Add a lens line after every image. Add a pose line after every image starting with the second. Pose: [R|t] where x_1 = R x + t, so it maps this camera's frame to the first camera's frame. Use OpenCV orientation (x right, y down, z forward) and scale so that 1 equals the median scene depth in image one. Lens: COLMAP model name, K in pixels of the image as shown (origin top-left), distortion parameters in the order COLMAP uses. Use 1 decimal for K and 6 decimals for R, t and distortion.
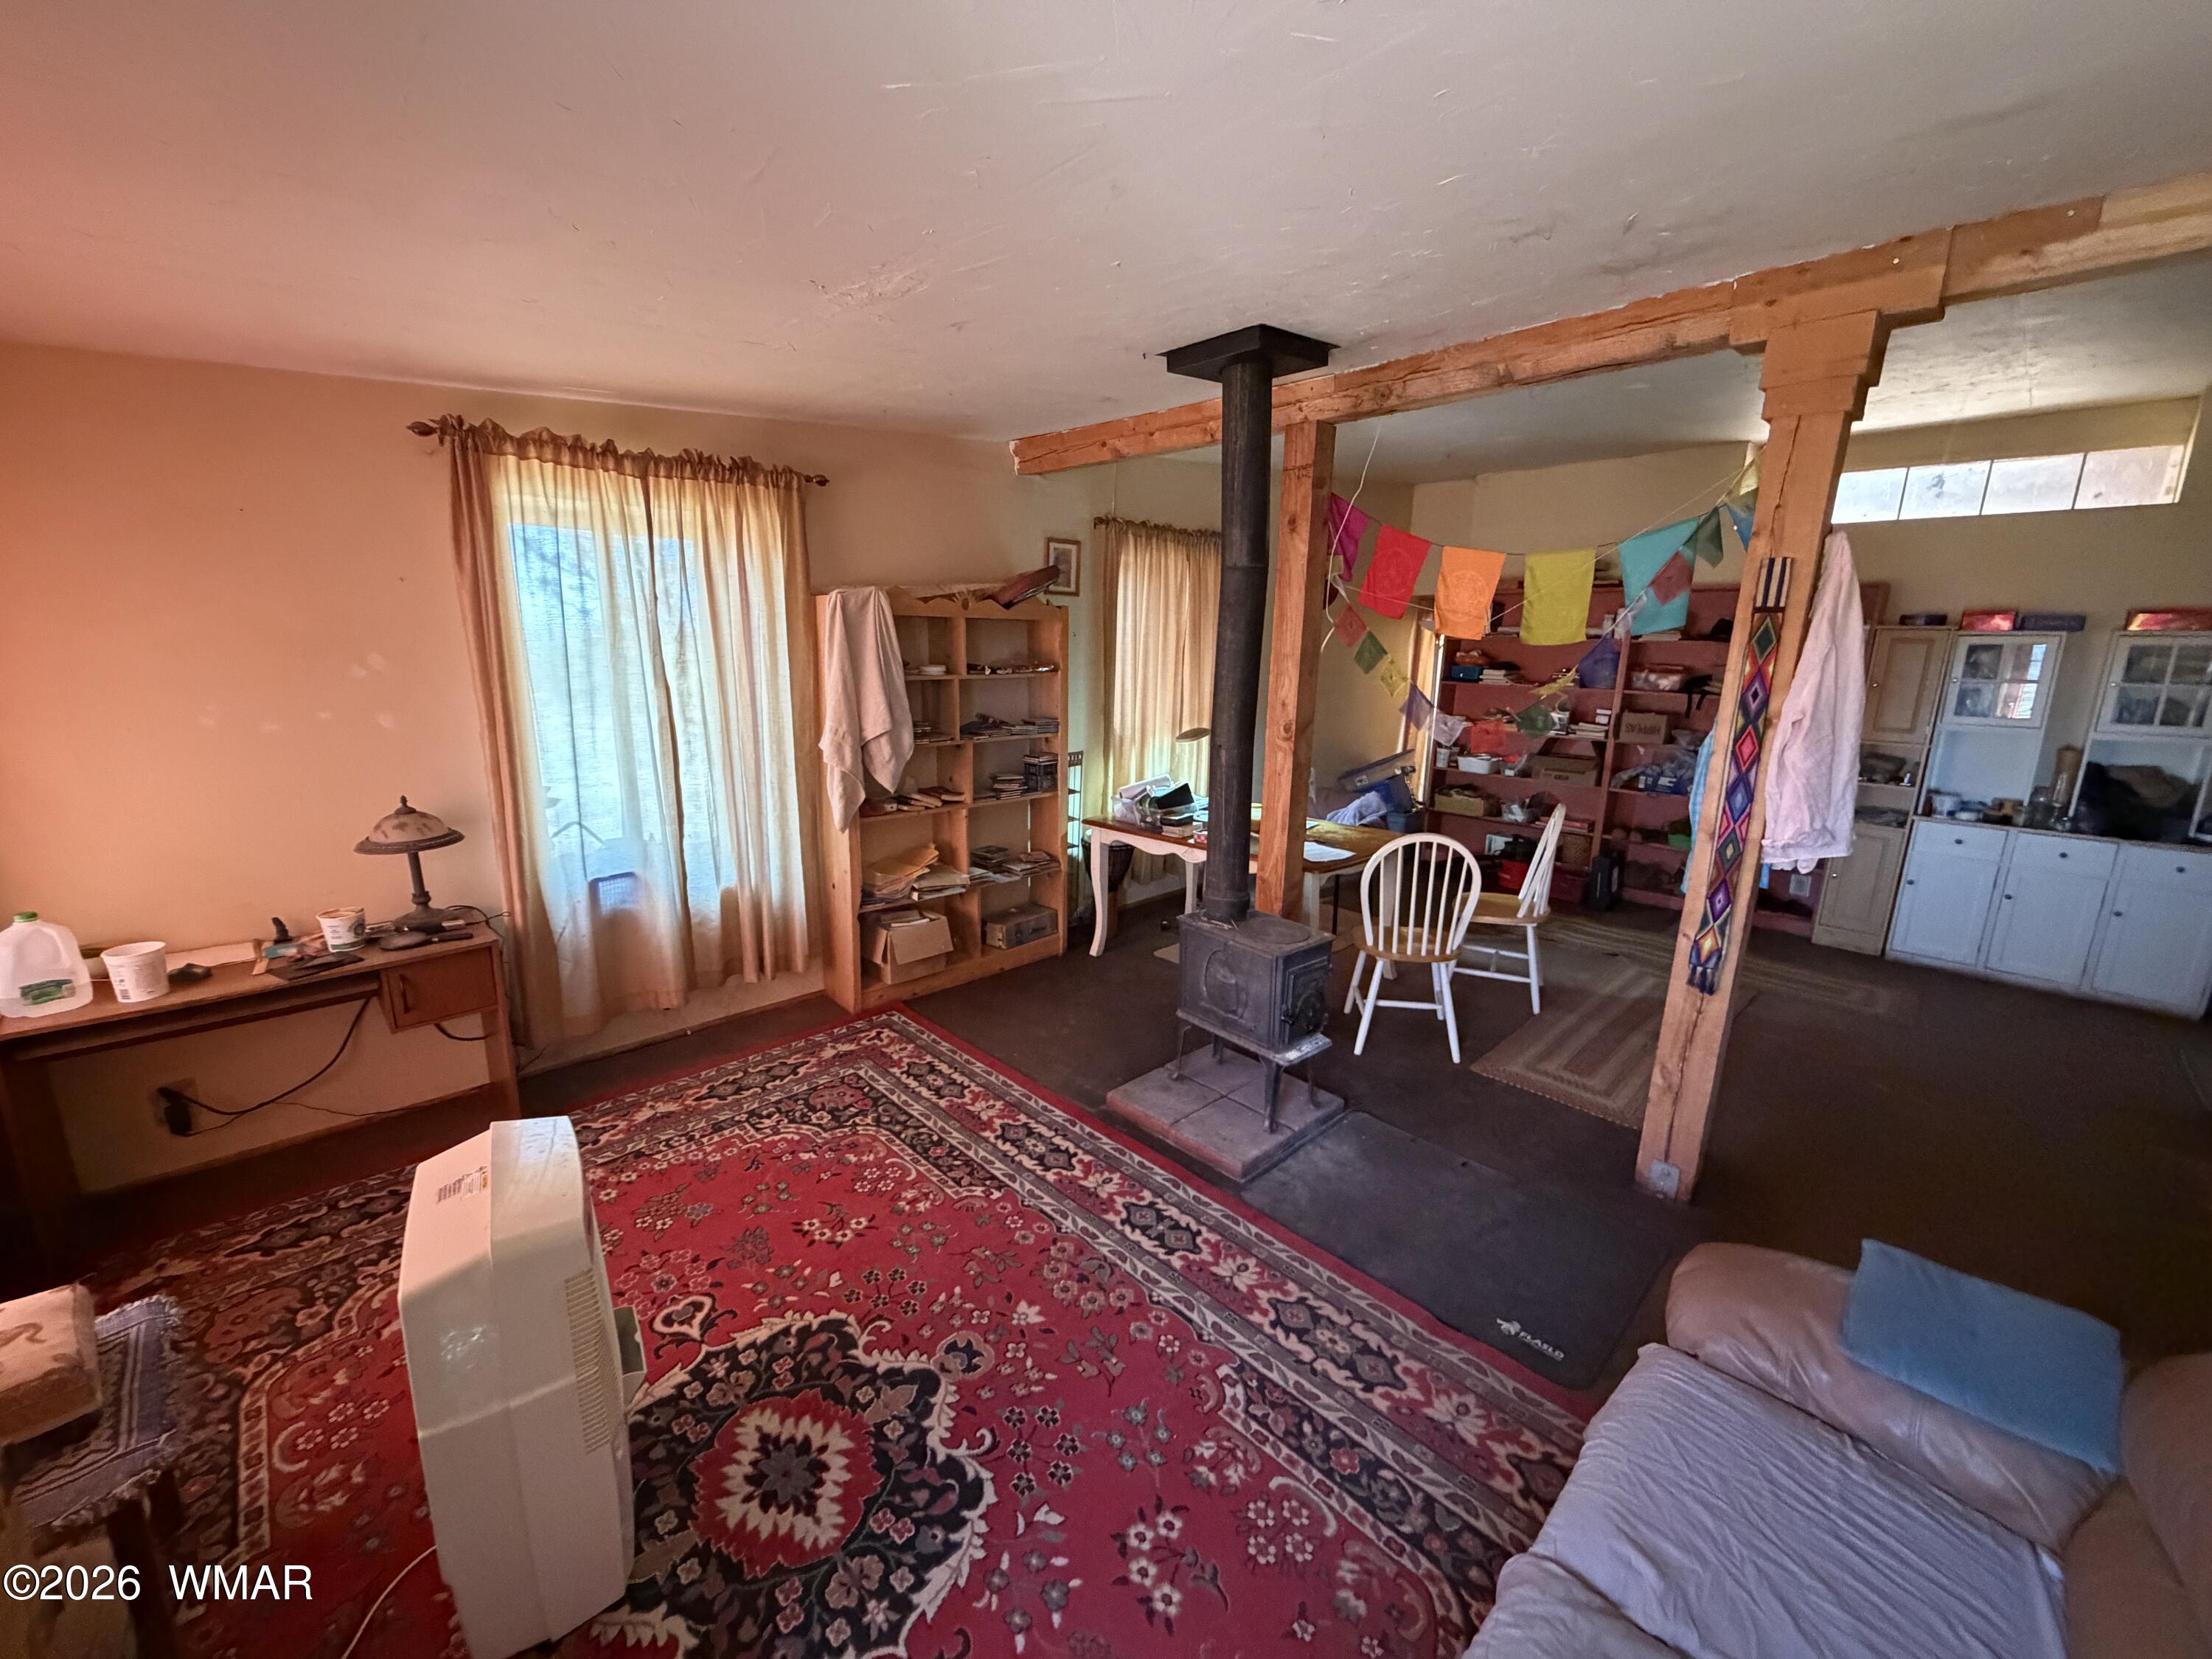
lens RADIAL K [[879.4, 0, 1103.5], [0, 879.4, 828.4], [0, 0, 1]] dist [-0.002544, 0.000099]
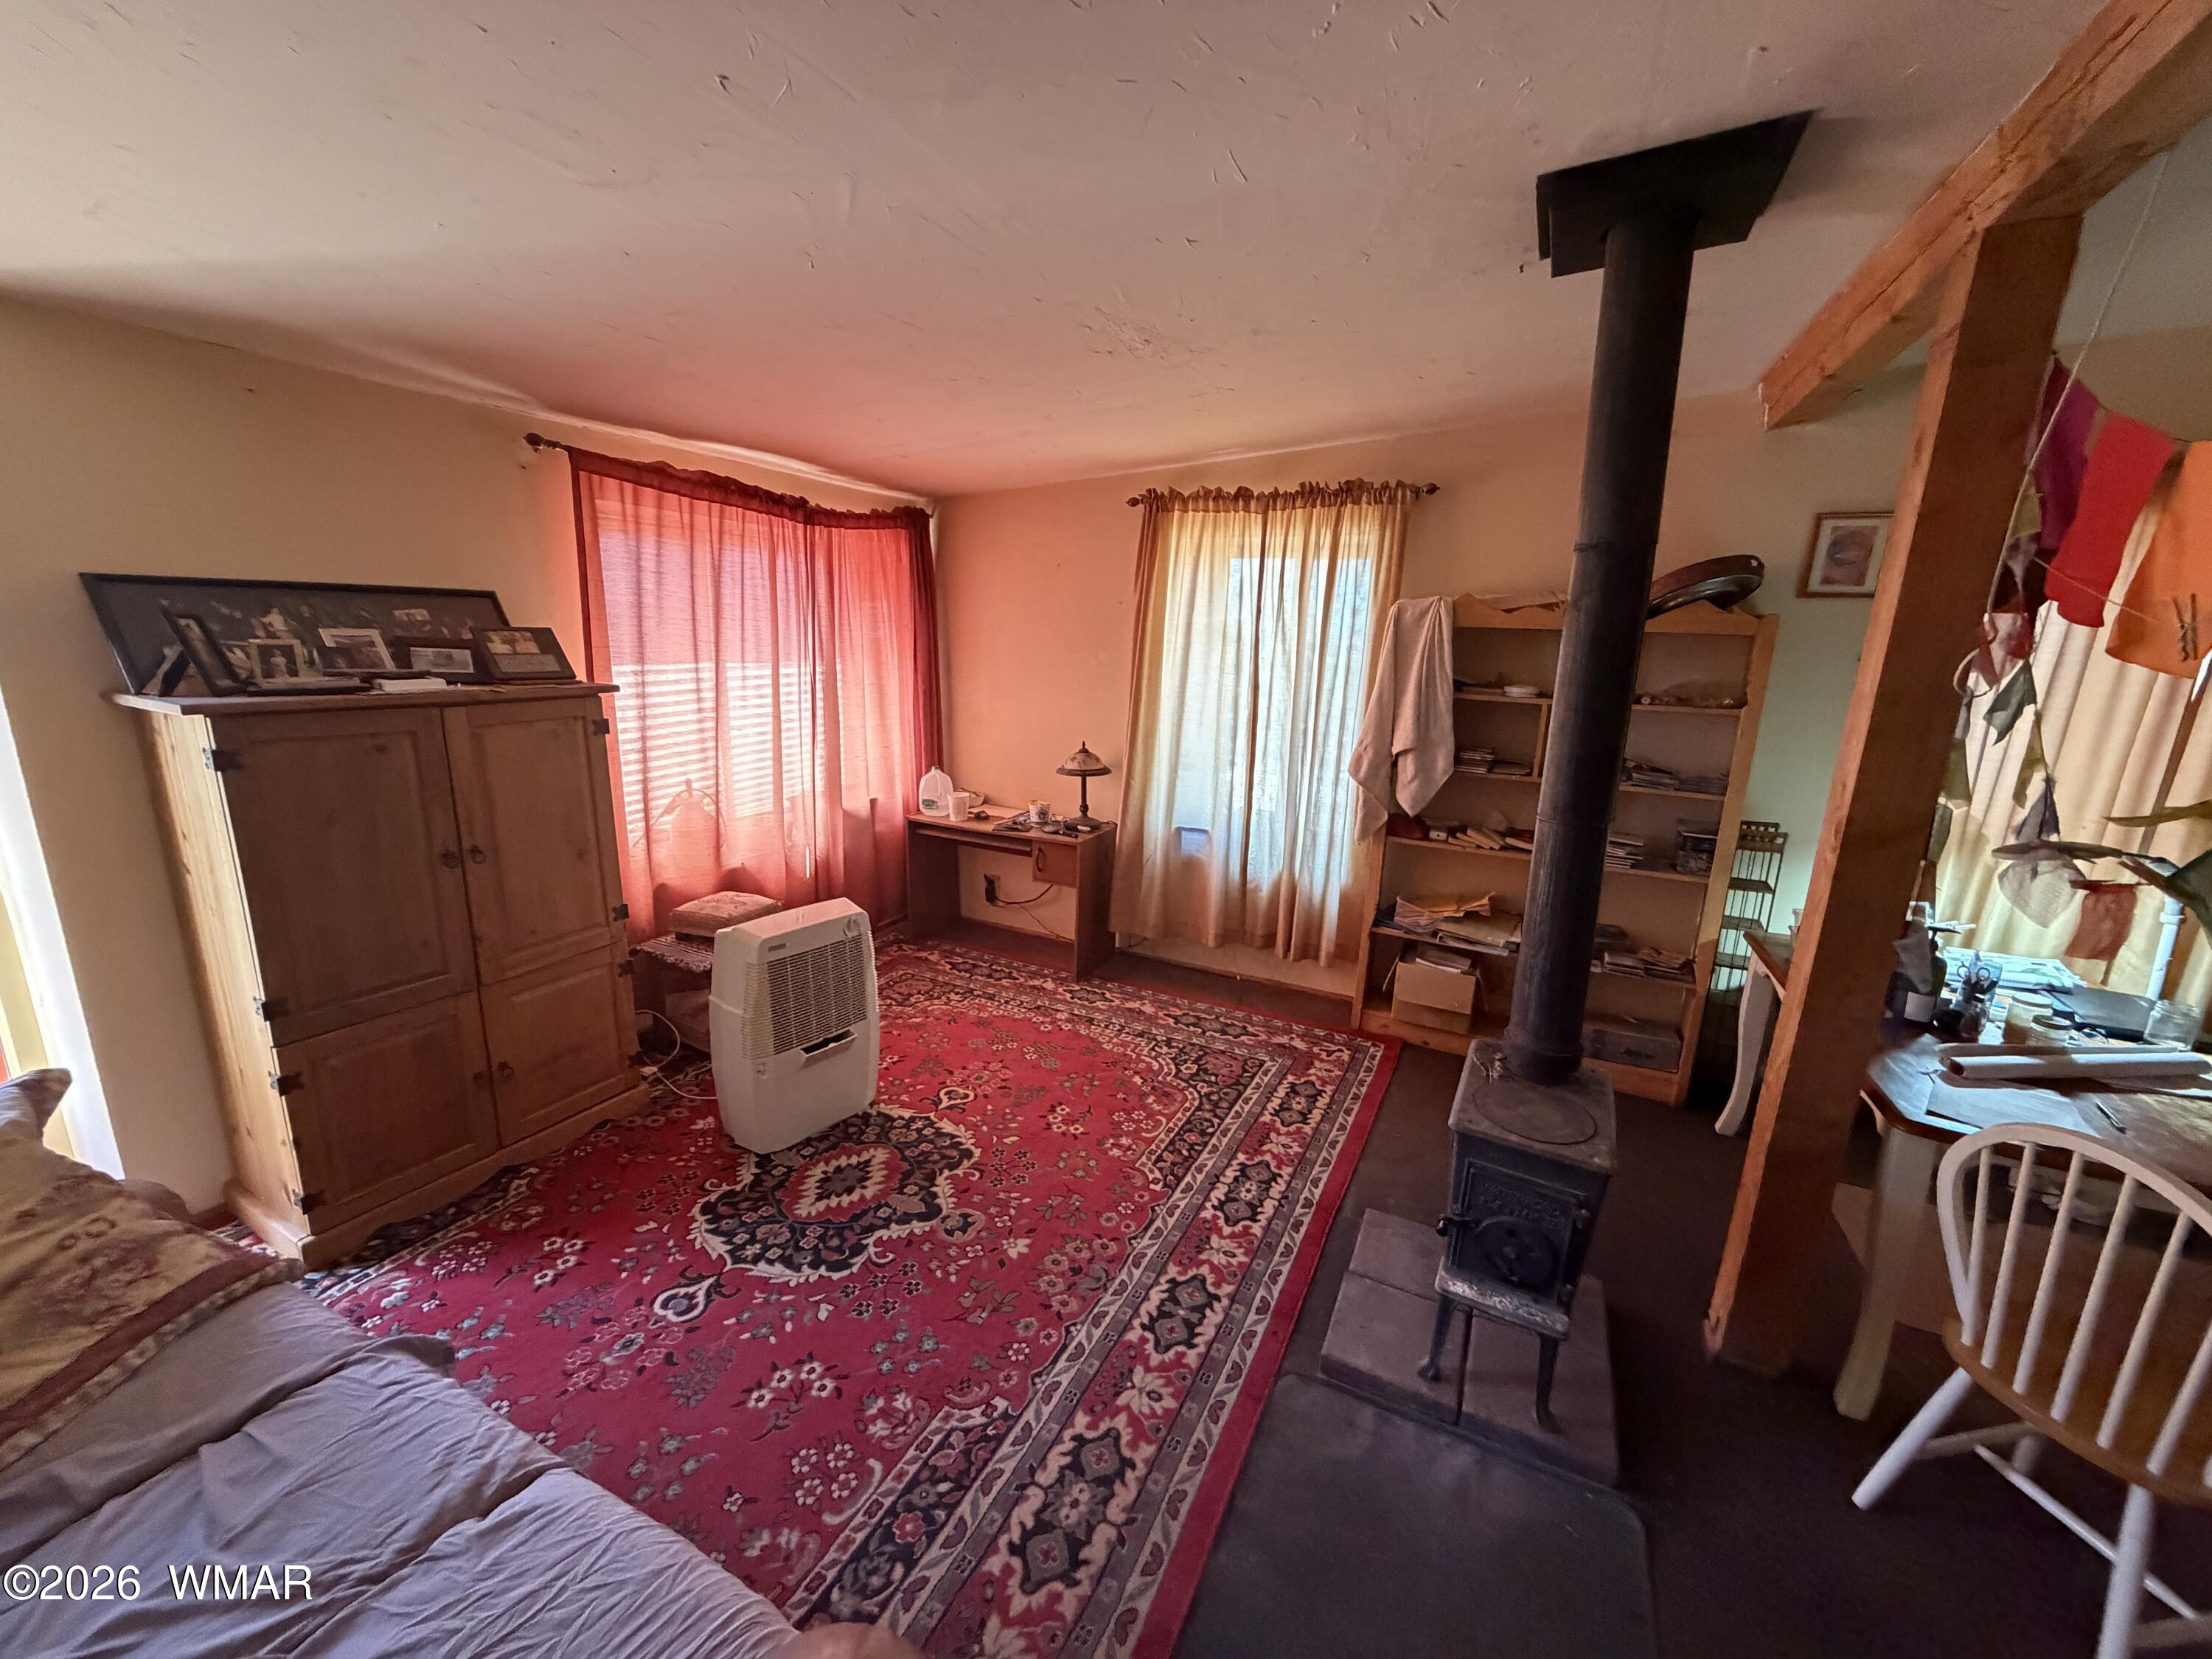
lens RADIAL K [[879.4, 0, 1103.9], [0, 879.4, 832.6], [0, 0, 1]] dist [-0.002544, 0.000099]
pose [[0.334926, 0.210309, -0.918474, 0.864729], [-0.228780, 0.963754, 0.137252, -0.130528], [0.914048, 0.164159, 0.370901, 0.604739]]
